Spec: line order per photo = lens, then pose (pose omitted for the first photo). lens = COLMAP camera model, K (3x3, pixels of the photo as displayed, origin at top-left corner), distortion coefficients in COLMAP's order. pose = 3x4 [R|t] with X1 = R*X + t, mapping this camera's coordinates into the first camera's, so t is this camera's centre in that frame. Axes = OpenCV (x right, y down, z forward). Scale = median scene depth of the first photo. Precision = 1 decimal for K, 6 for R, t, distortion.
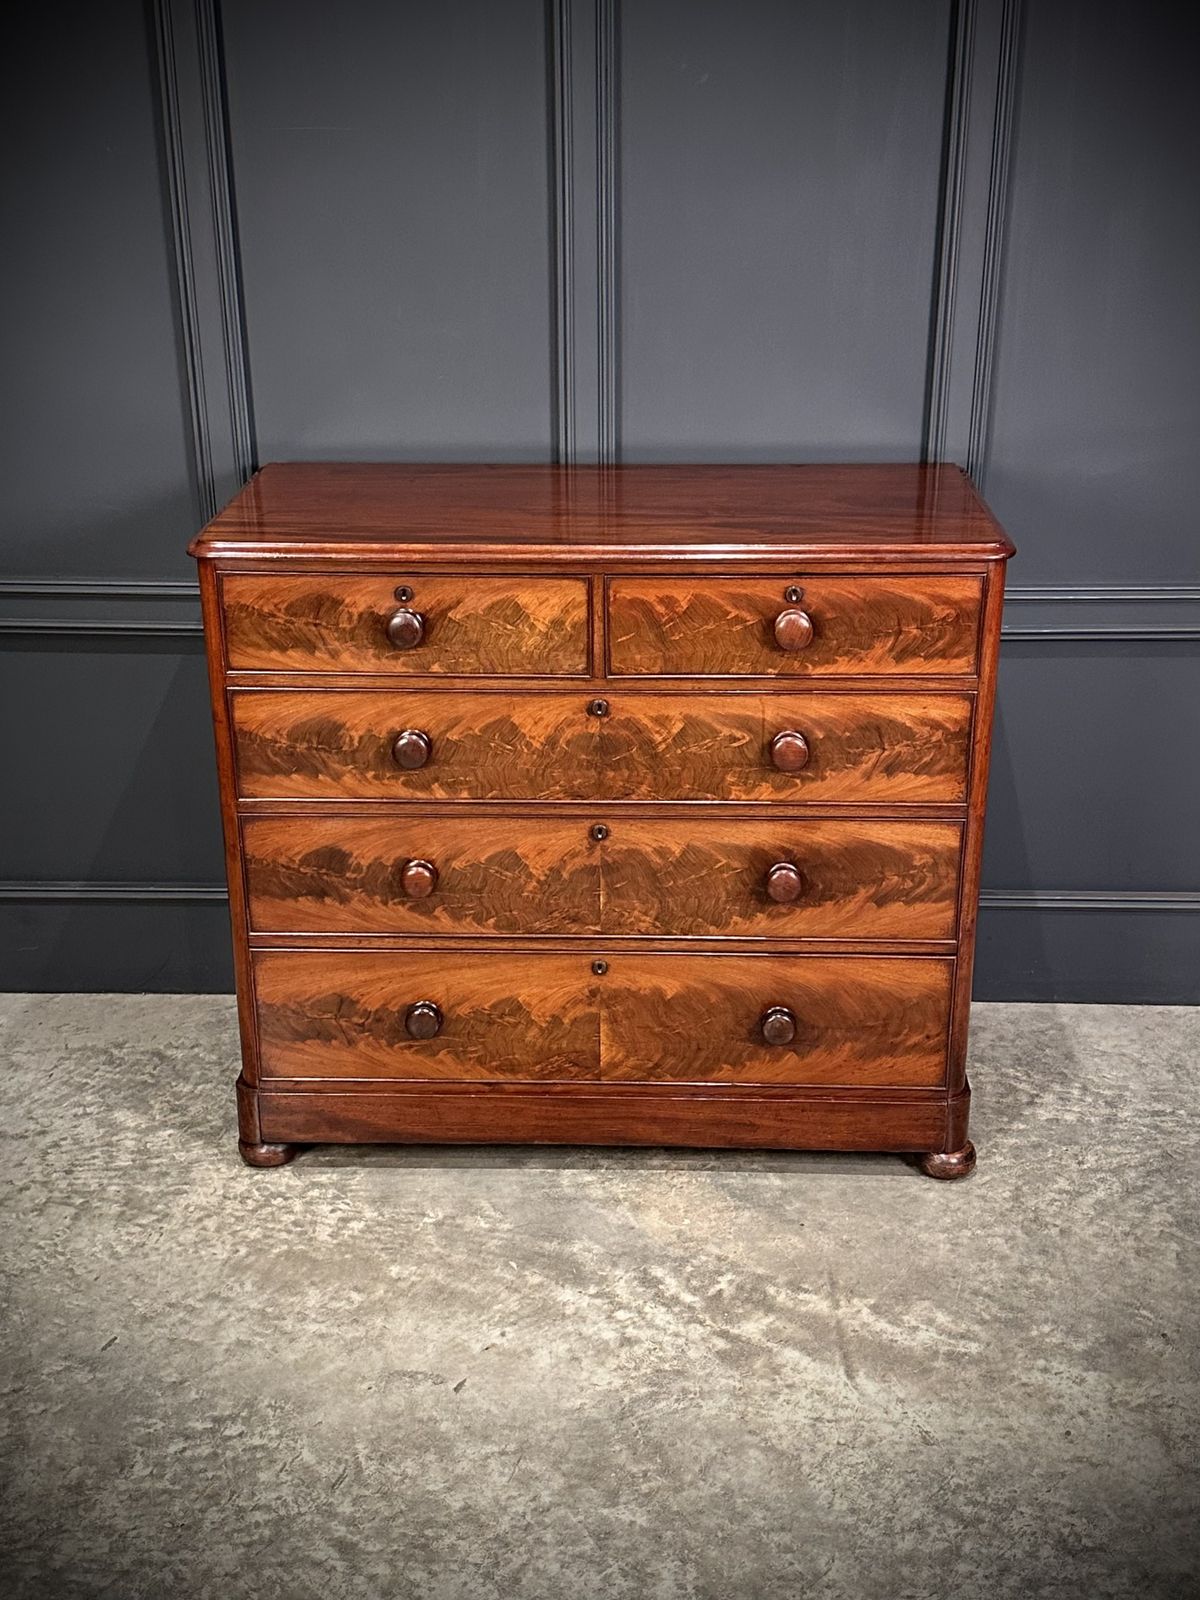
lens RADIAL K [[1802.2, 0, 596.5], [0, 1802.2, 798.6], [0, 0, 1]] dist [0.212053, -0.455708]
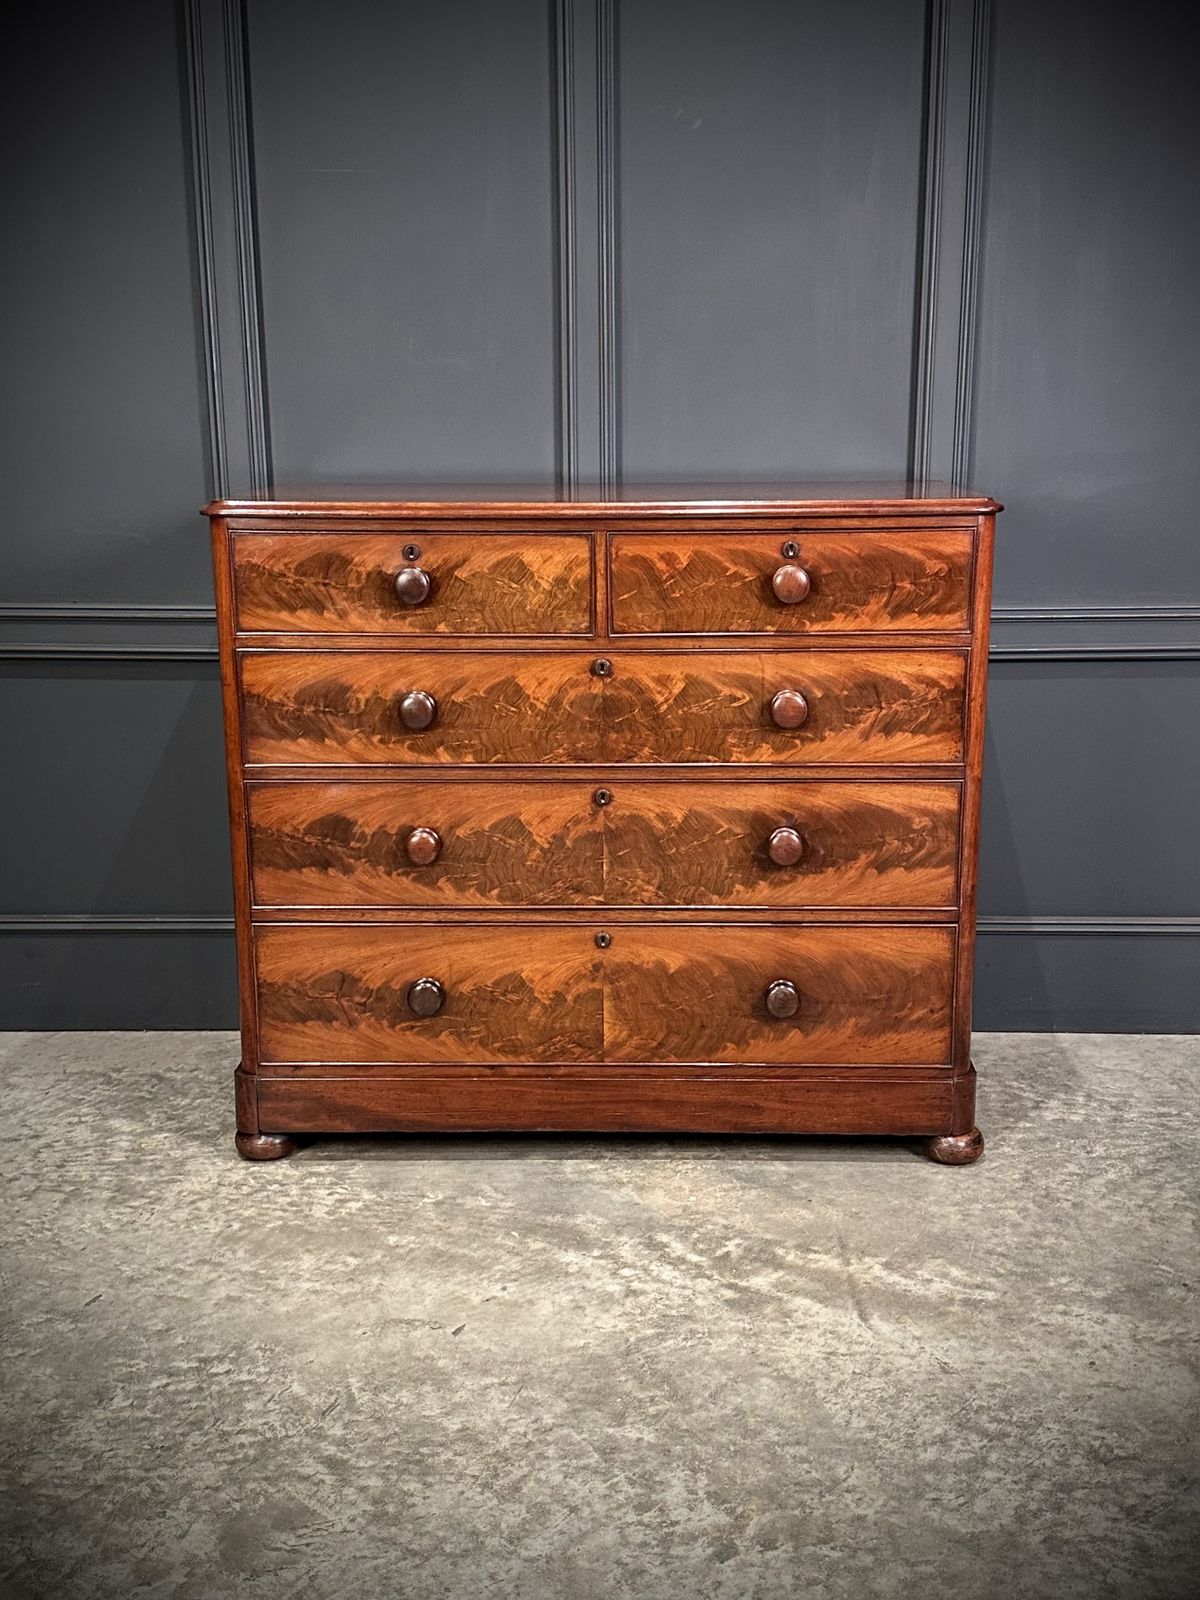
lens RADIAL K [[1709.0, 0, 618.9], [0, 1709.0, 804.5], [0, 0, 1]] dist [0.207702, -0.433268]
pose [[0.999908, -0.001999, 0.013446, -0.002109], [0.003985, 0.988777, -0.149346, 0.169250], [-0.012997, 0.149385, 0.988694, 0.053471]]
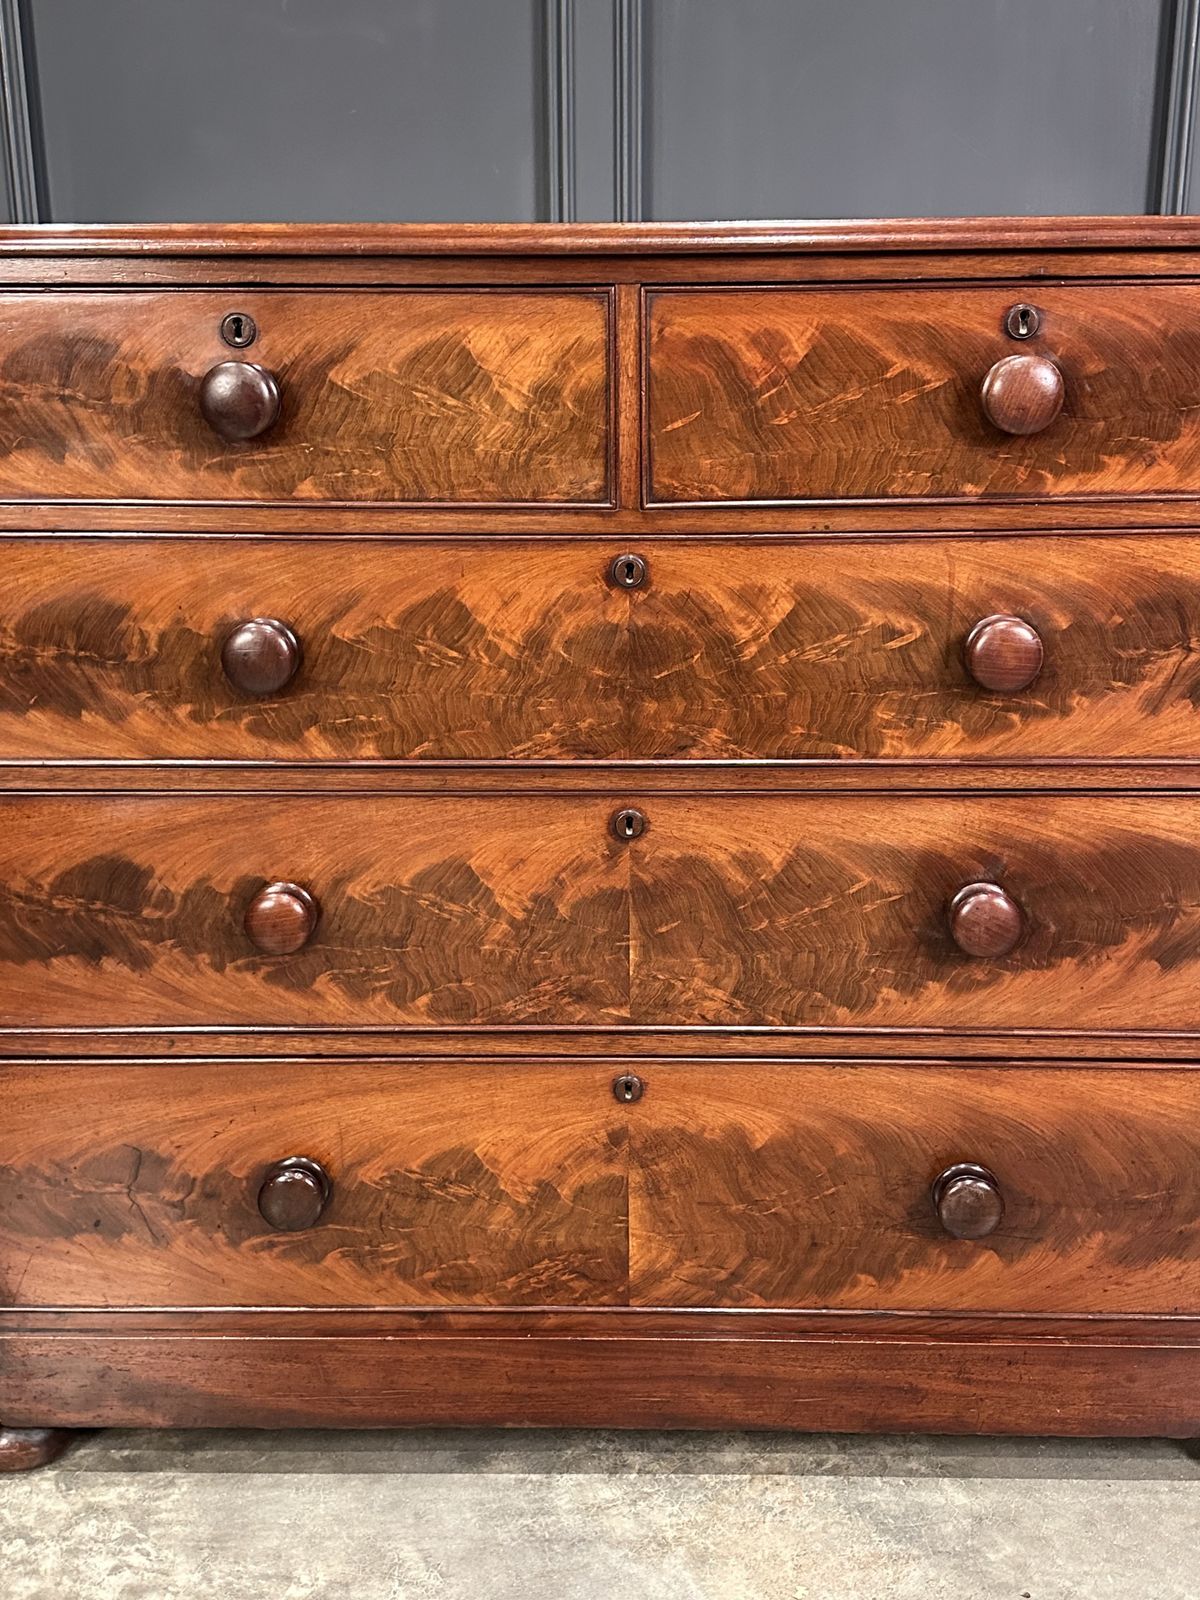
lens RADIAL K [[1661.6, 0, 610.3], [0, 1661.6, 806.0], [0, 0, 1]] dist [0.211988, -0.446621]
pose [[0.999871, -0.003843, 0.015609, -0.011307], [0.005300, 0.995523, -0.094376, 0.060112], [-0.015176, 0.094447, 0.995414, 0.529628]]
